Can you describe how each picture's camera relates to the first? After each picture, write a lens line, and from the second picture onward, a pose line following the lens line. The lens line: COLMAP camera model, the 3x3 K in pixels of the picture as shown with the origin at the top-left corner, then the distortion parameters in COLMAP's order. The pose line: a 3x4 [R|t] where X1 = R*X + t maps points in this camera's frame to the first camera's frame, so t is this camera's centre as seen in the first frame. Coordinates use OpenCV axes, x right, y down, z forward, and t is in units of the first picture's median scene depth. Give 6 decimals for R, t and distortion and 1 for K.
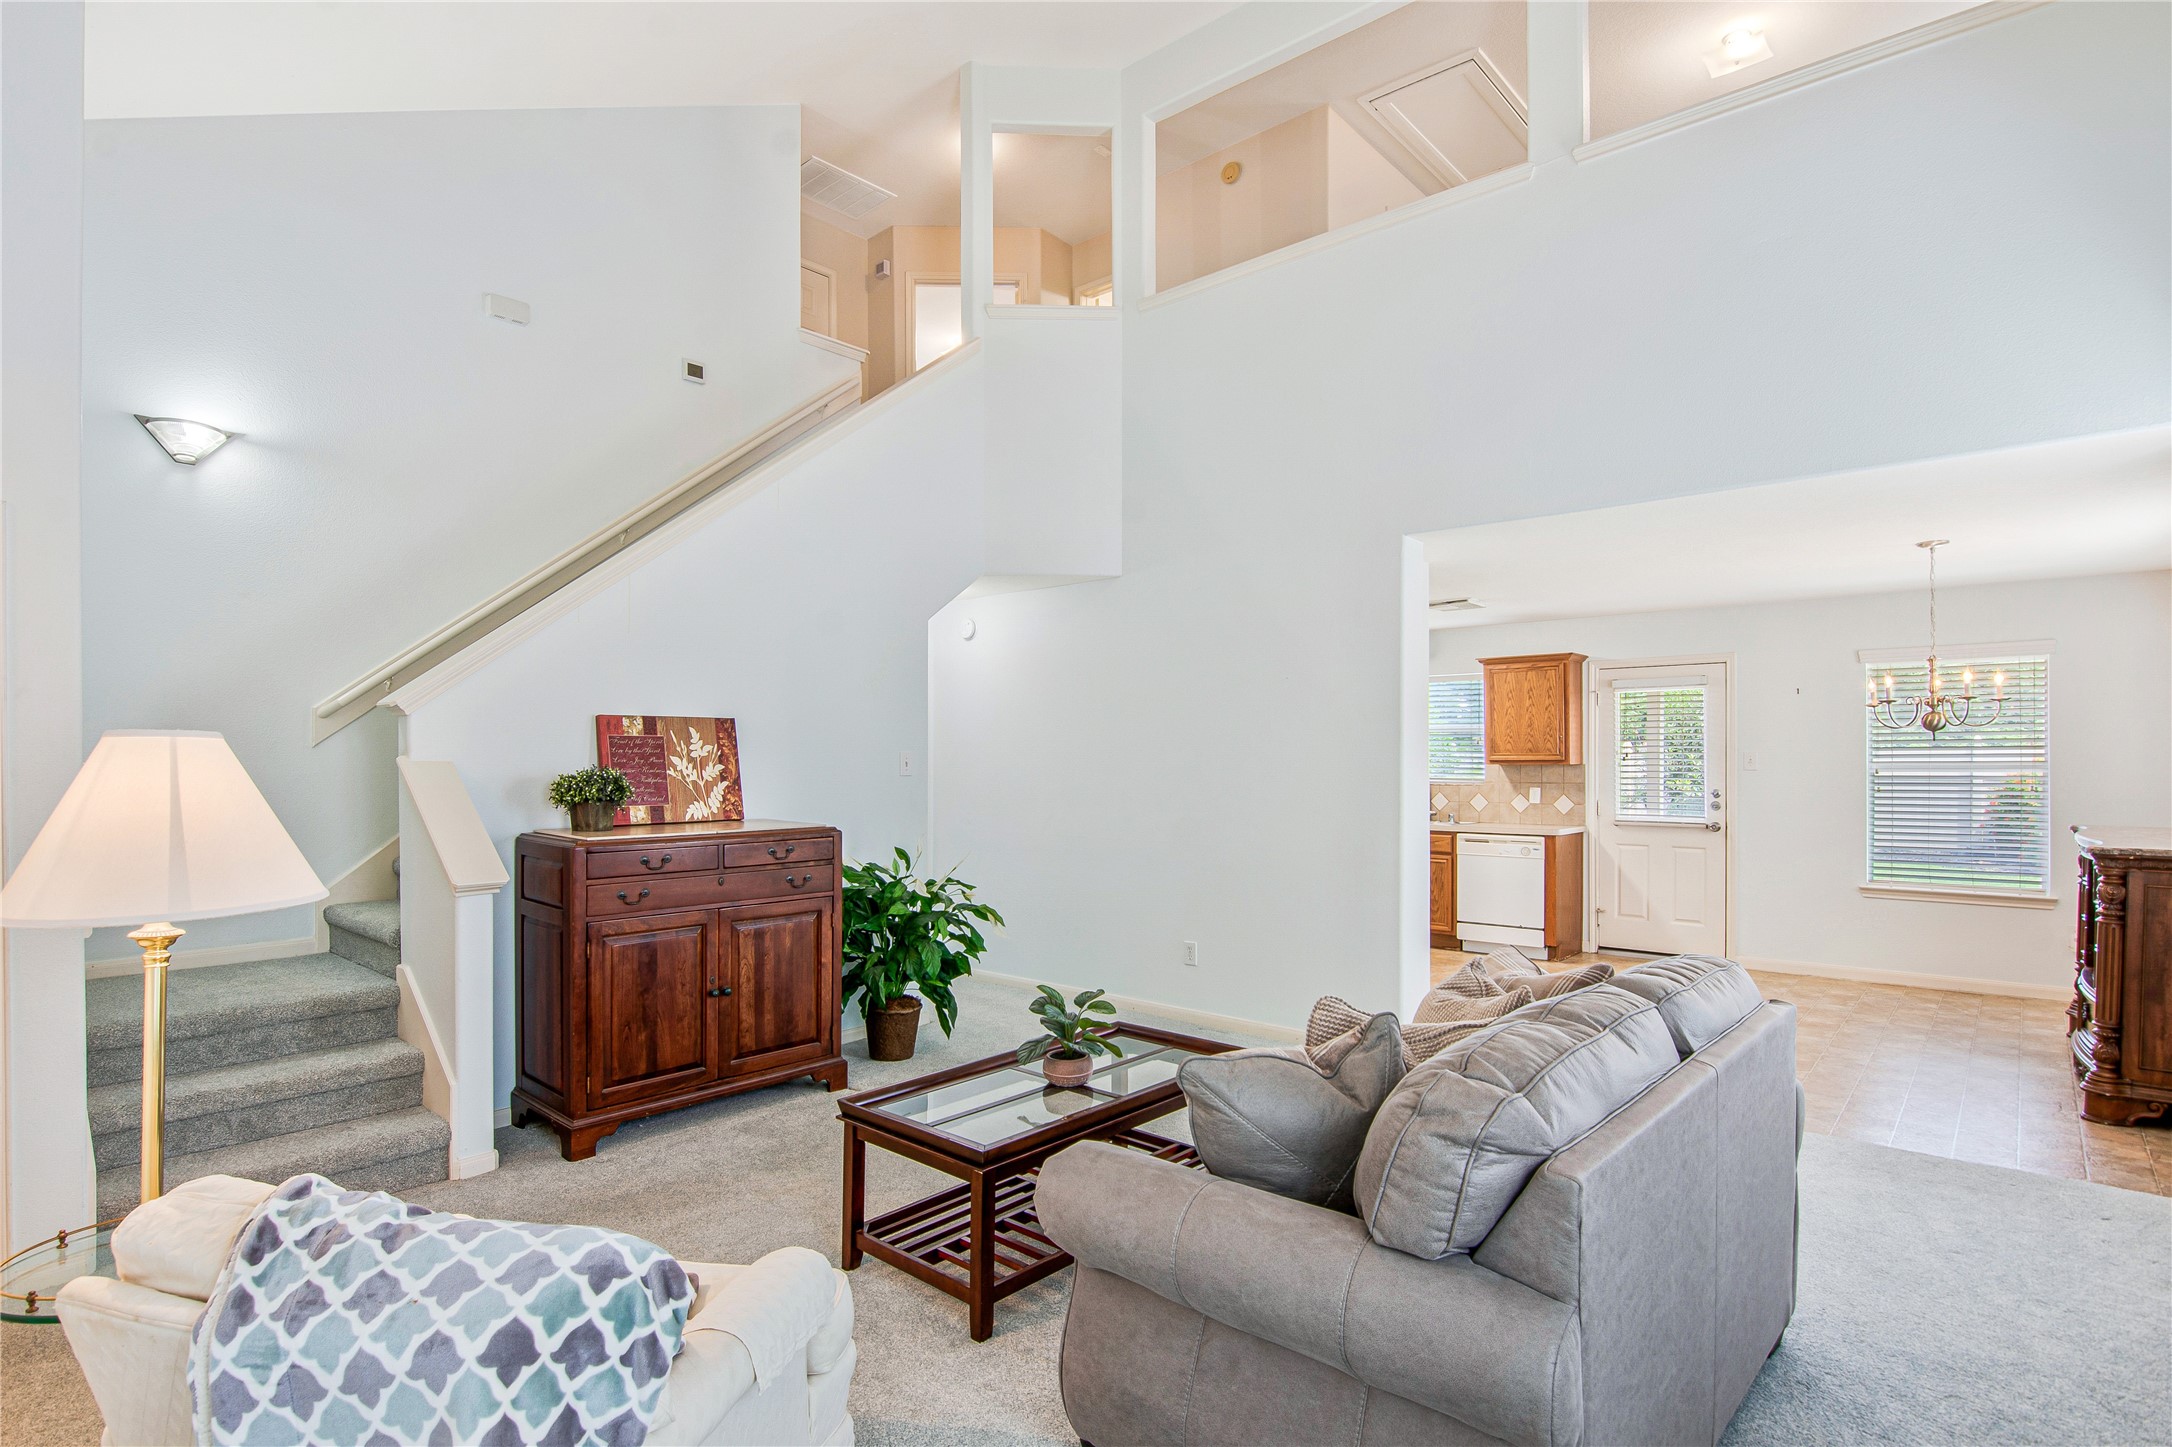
lens RADIAL K [[989.7, 0, 1085.0], [0, 989.7, 778.2], [0, 0, 1]] dist [-0.022283, -0.000780]
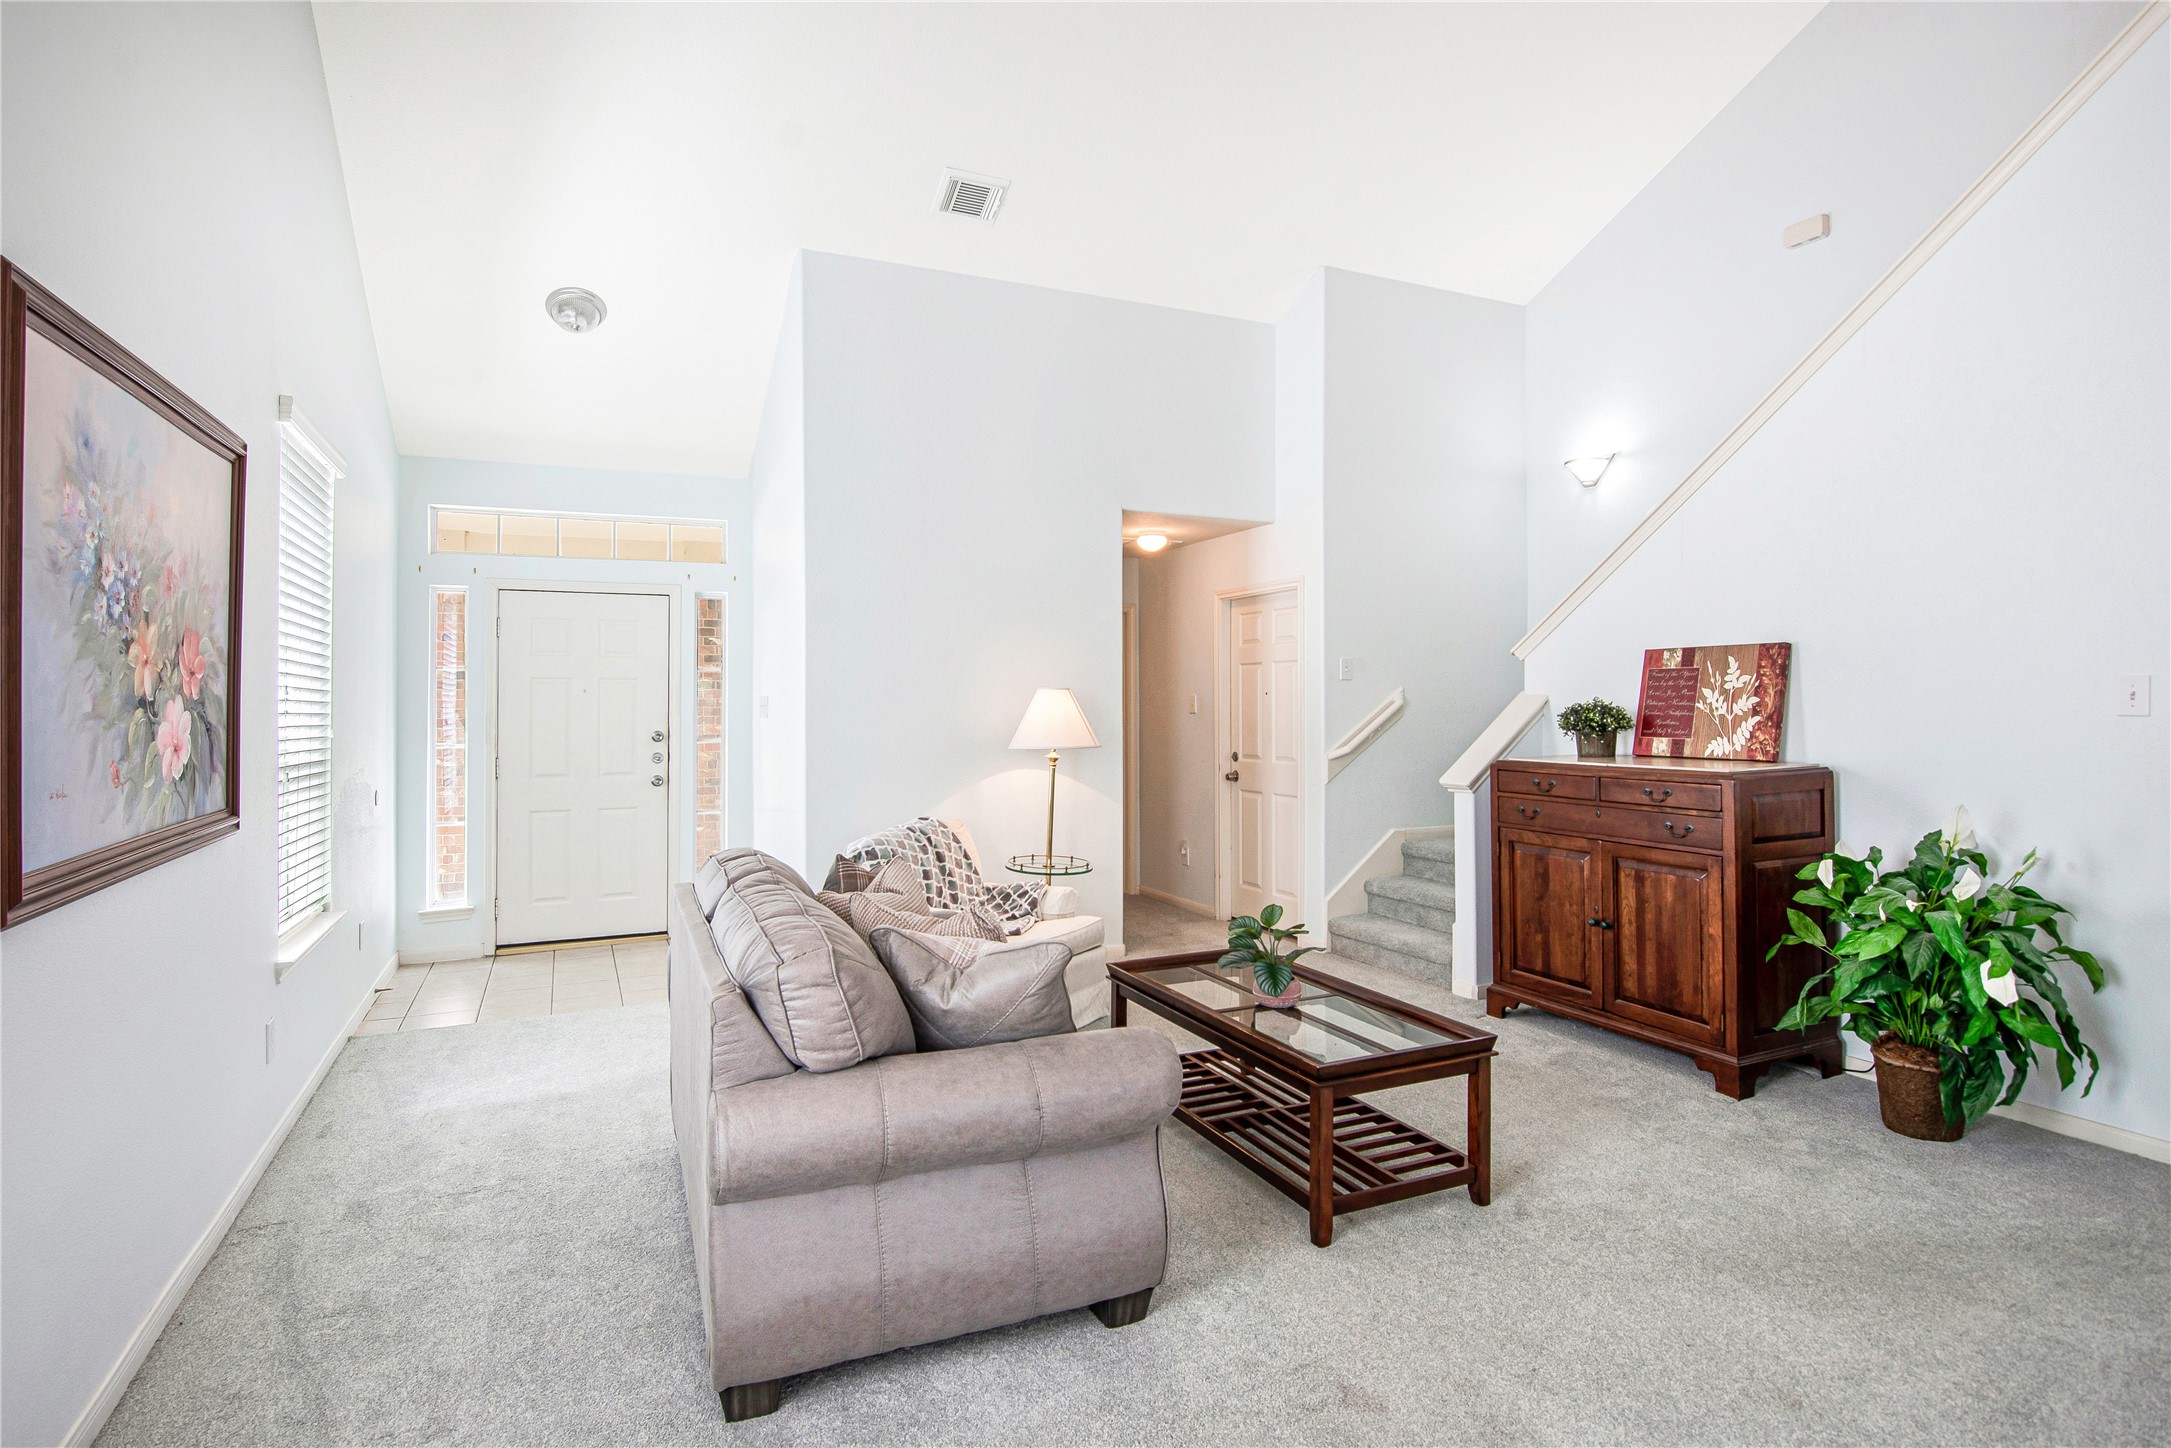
lens RADIAL K [[1079.0, 0, 1084.4], [0, 1079.0, 713.1], [0, 0, 1]] dist [0.010132, 0.000734]
pose [[-0.352821, 0.016863, -0.935539, 0.778582], [-0.002033, 0.999821, 0.018788, -0.016992], [0.935688, 0.008530, -0.352724, 0.817928]]
